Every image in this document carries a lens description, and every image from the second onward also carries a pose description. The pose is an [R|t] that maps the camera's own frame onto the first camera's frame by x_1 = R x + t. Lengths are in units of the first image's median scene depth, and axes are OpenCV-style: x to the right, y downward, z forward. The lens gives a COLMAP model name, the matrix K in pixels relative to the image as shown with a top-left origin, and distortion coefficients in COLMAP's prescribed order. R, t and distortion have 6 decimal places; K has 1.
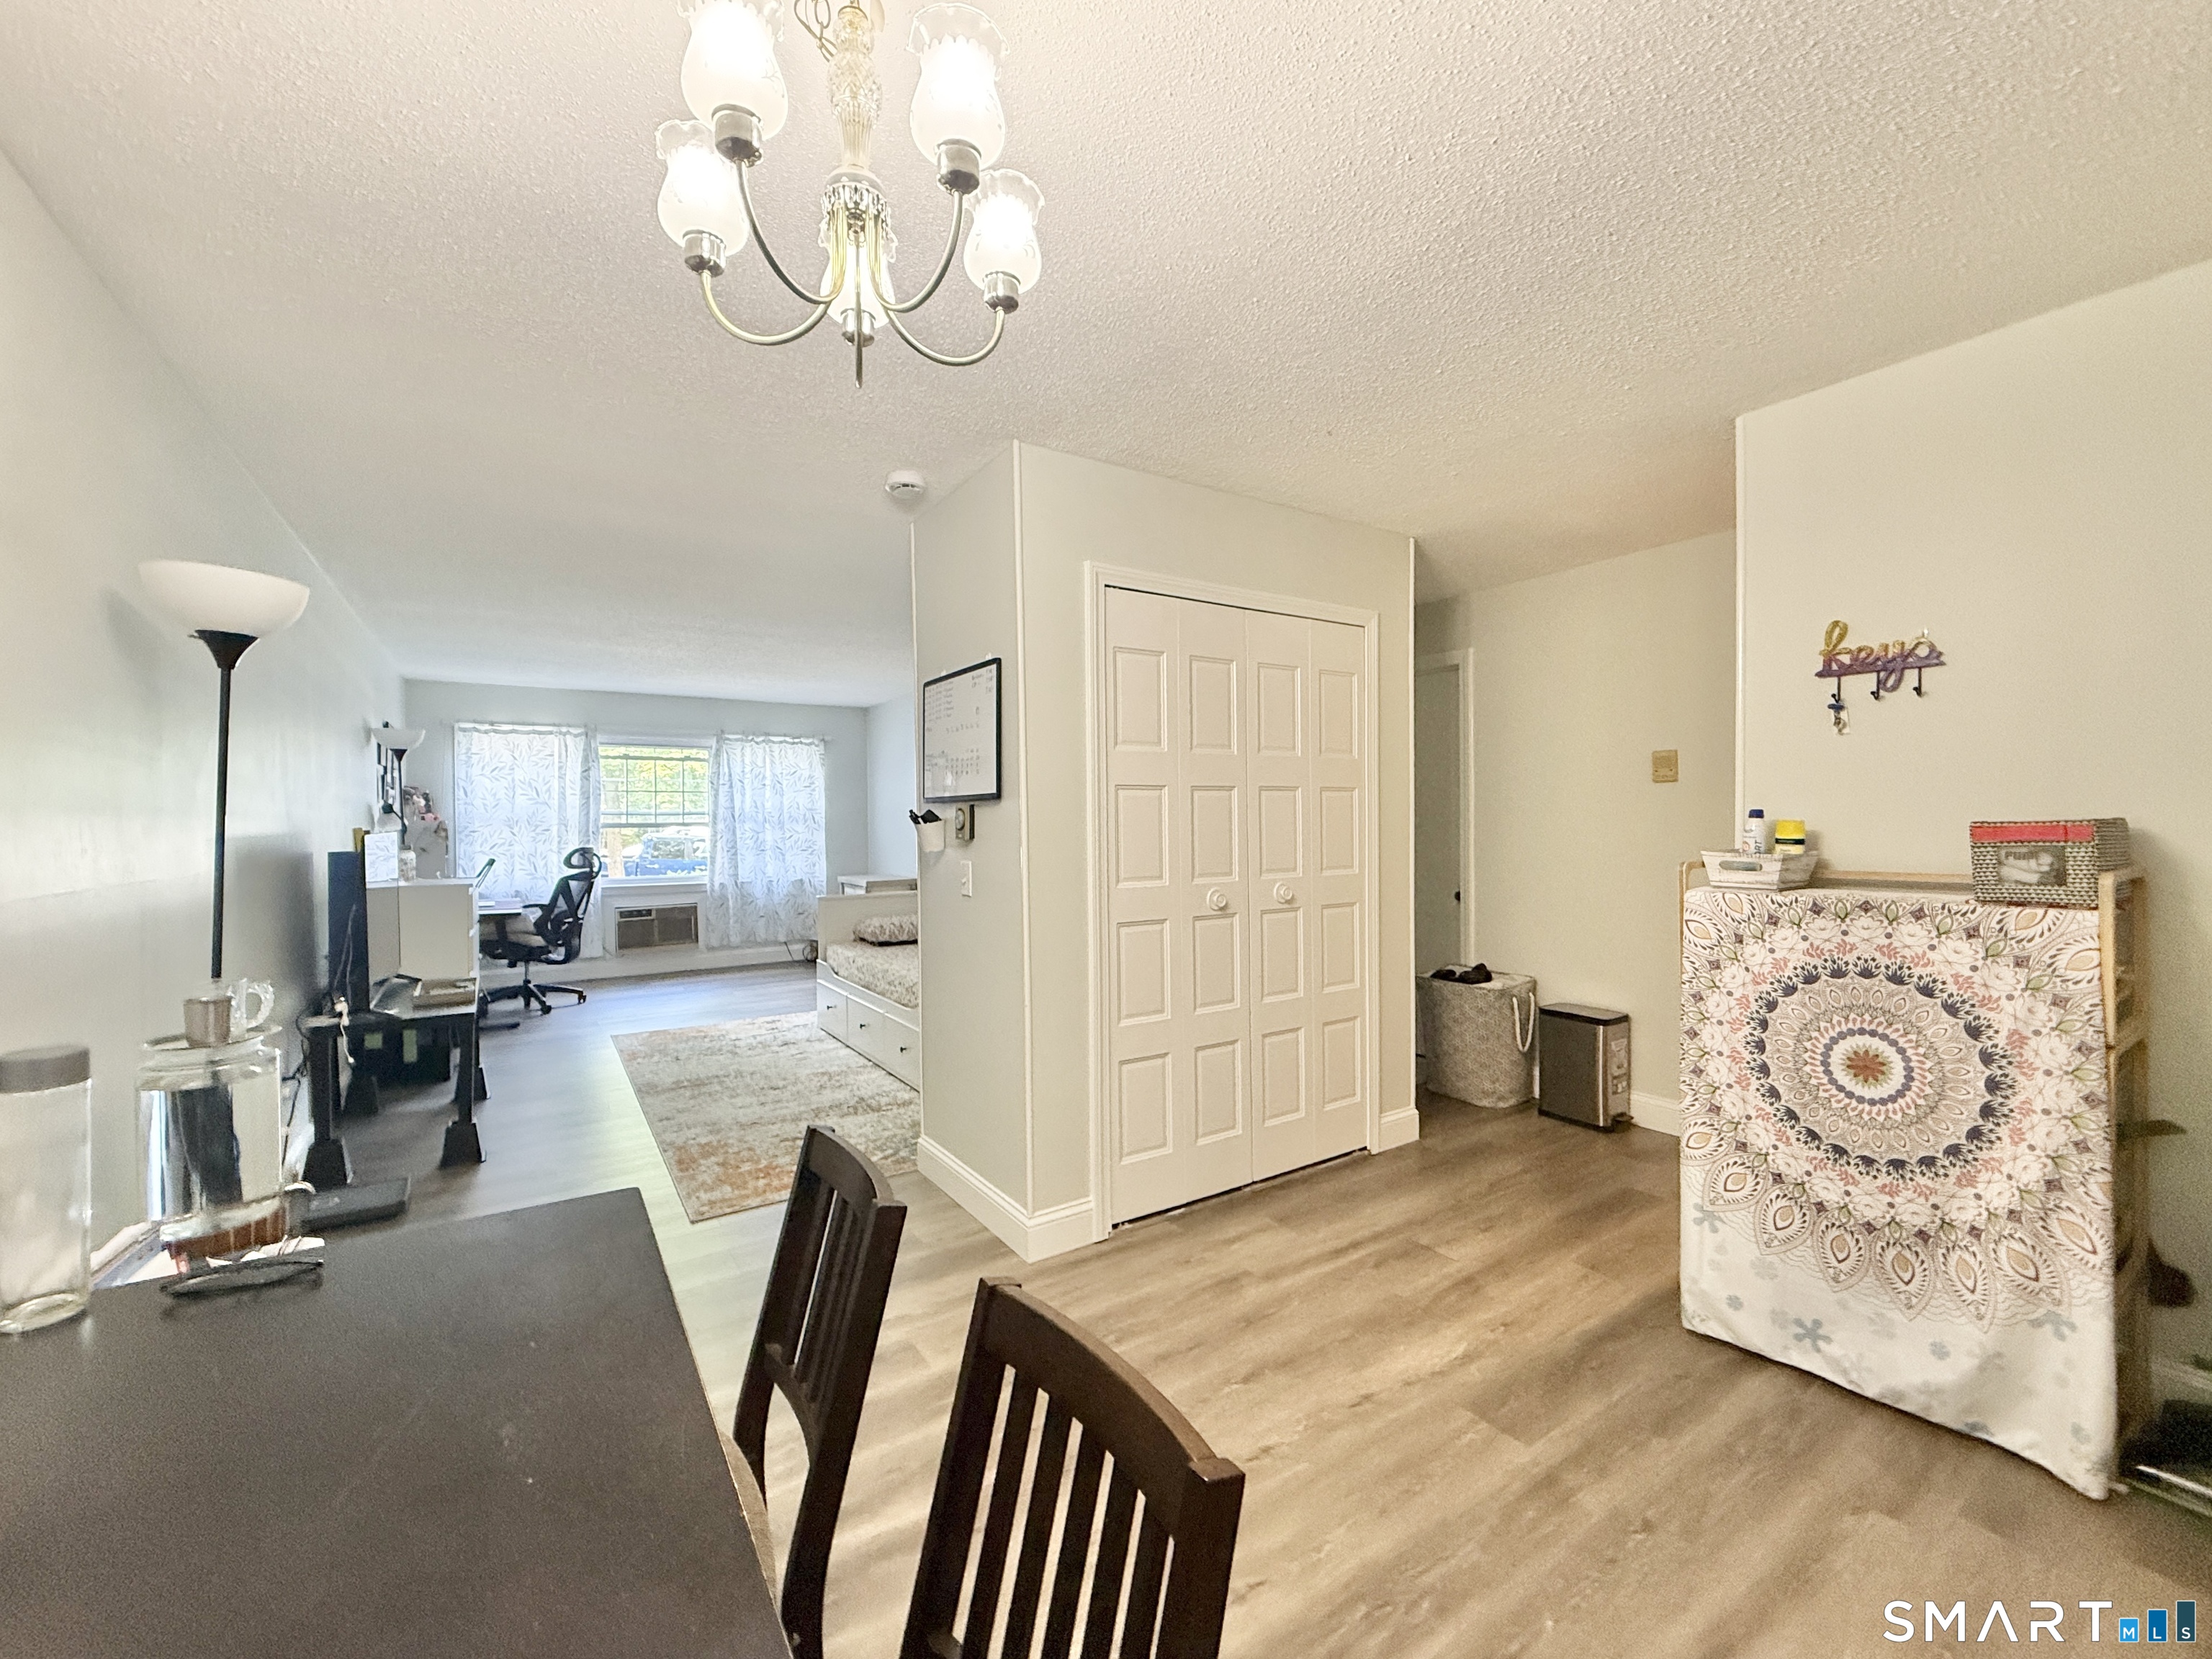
lens RADIAL K [[894.1, 0, 1095.8], [0, 894.1, 822.2], [0, 0, 1]] dist [-0.000693, -0.000035]
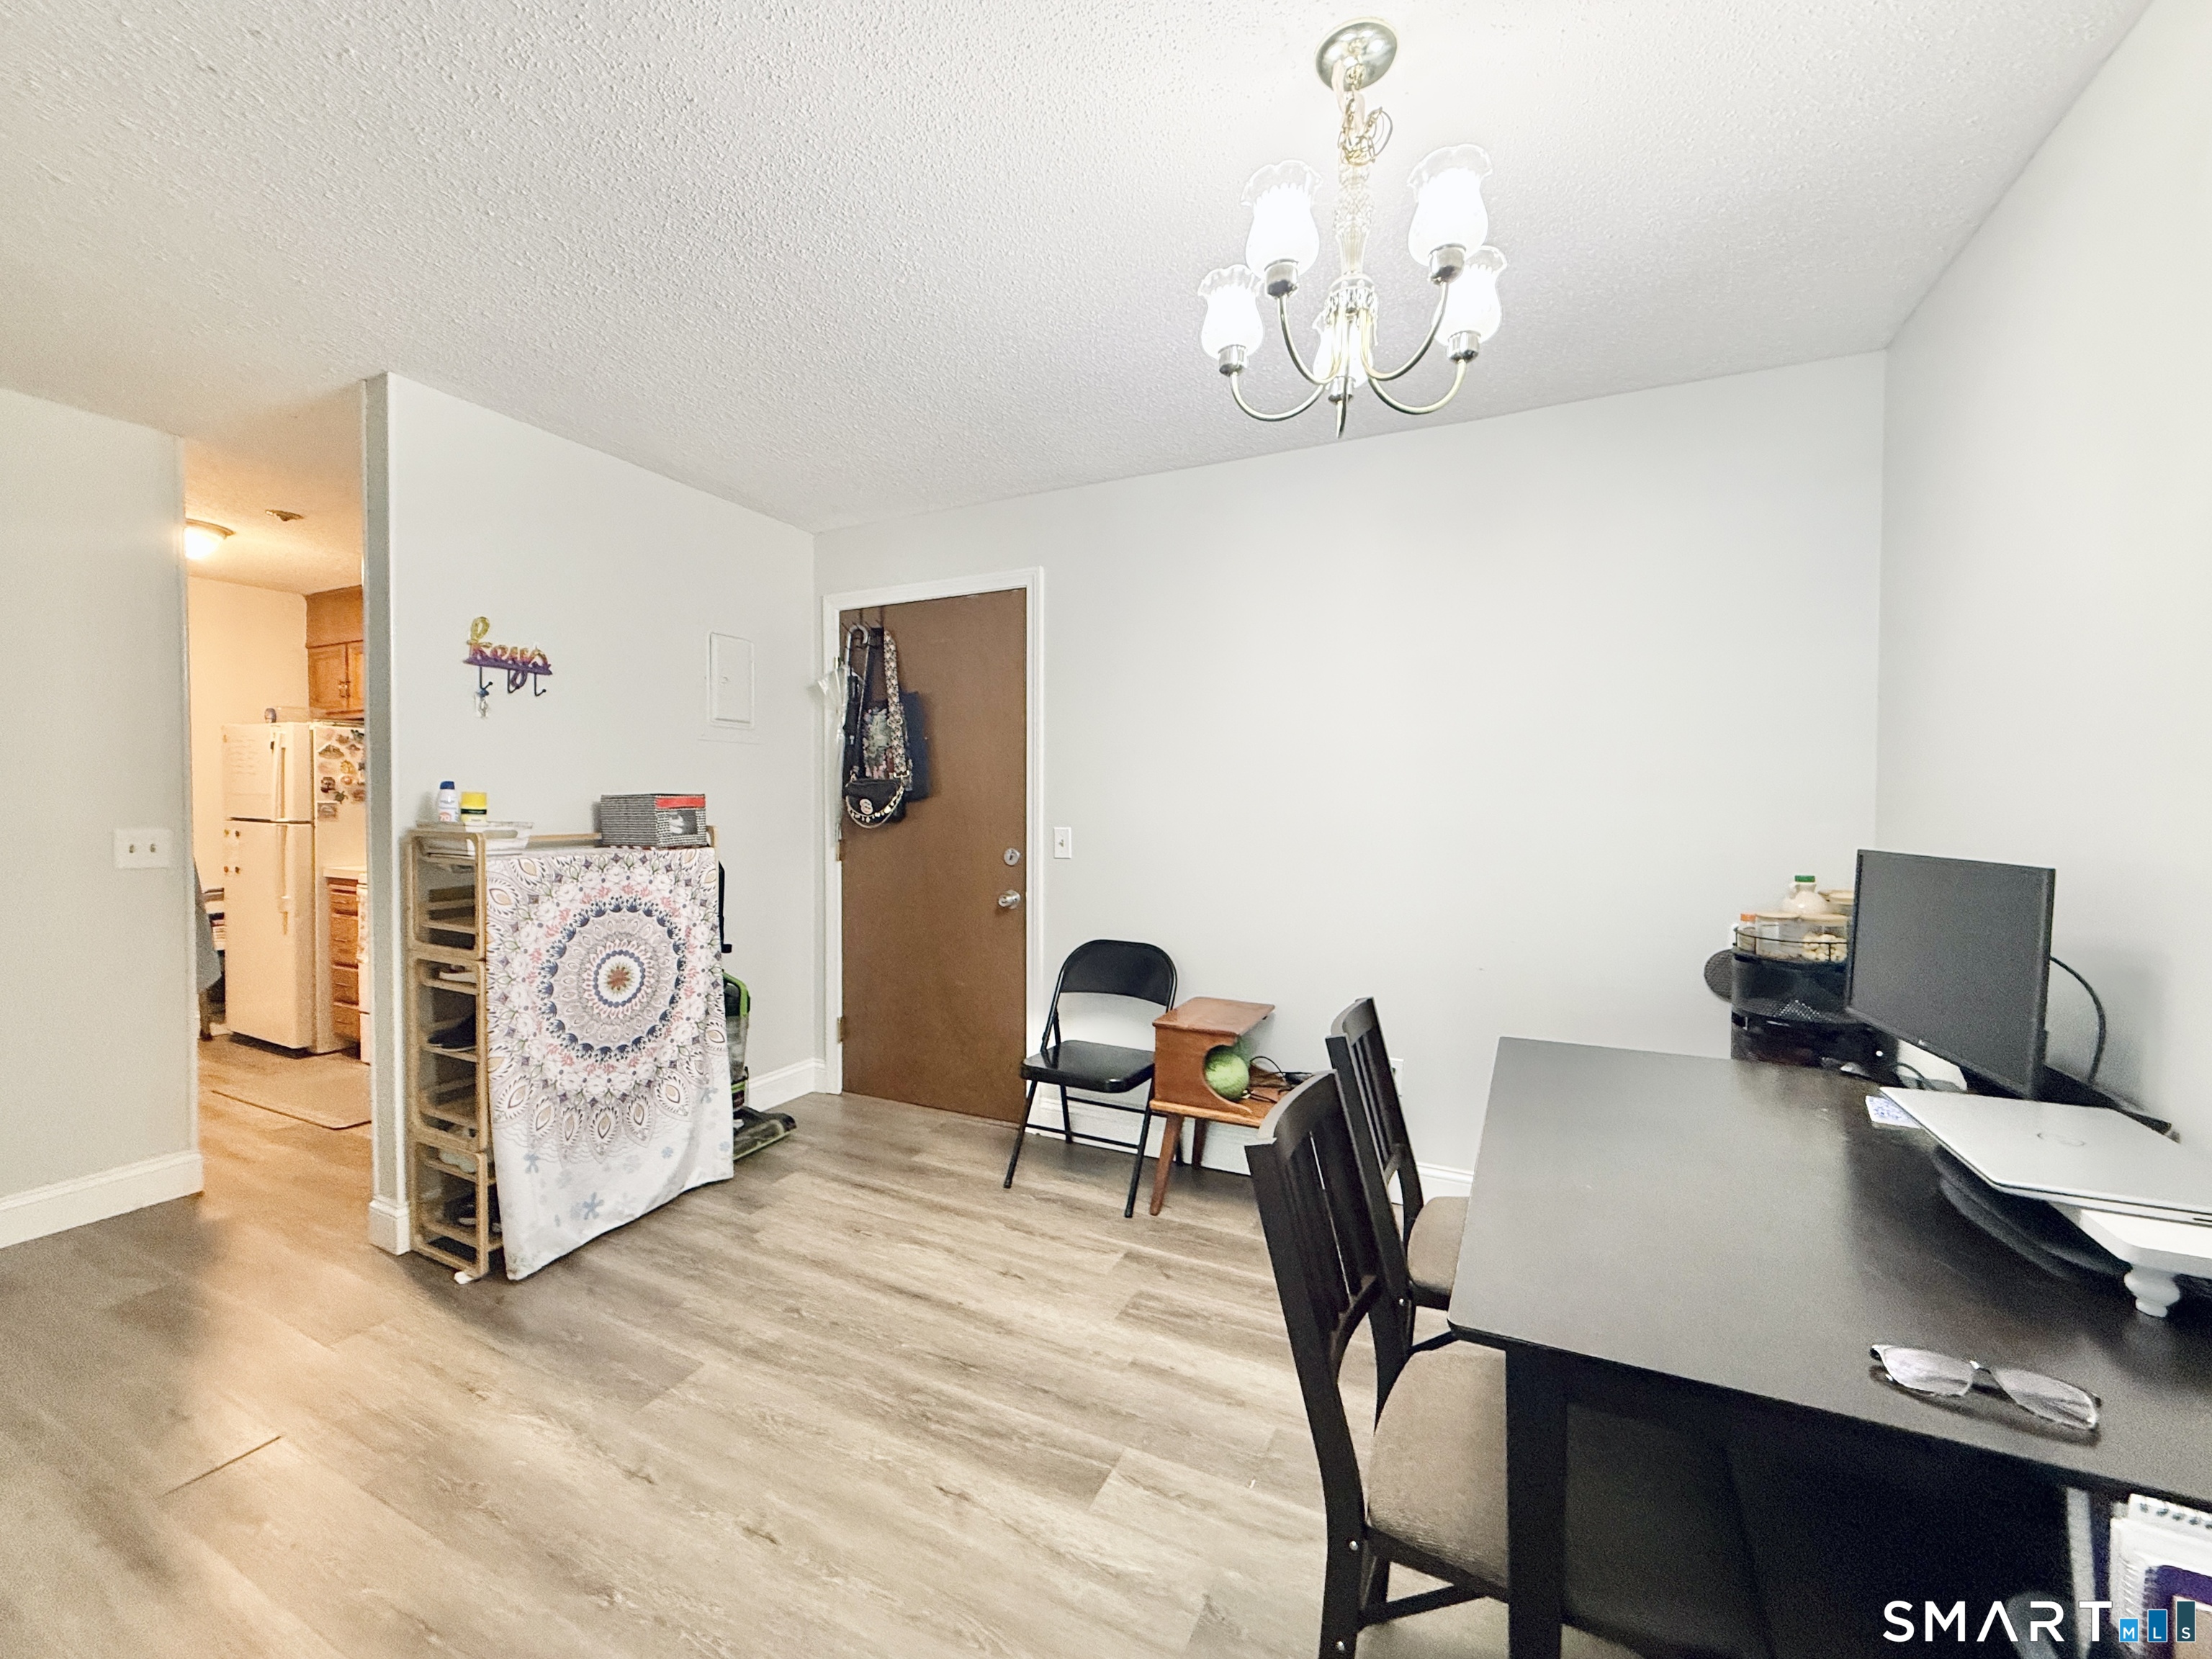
lens RADIAL K [[894.1, 0, 1097.0], [0, 894.1, 828.2], [0, 0, 1]] dist [-0.000693, -0.000035]
pose [[-0.506046, -0.017737, 0.862324, -0.625176], [0.002370, 0.999756, 0.021954, 0.022355], [-0.862503, 0.013153, -0.505881, 1.036230]]
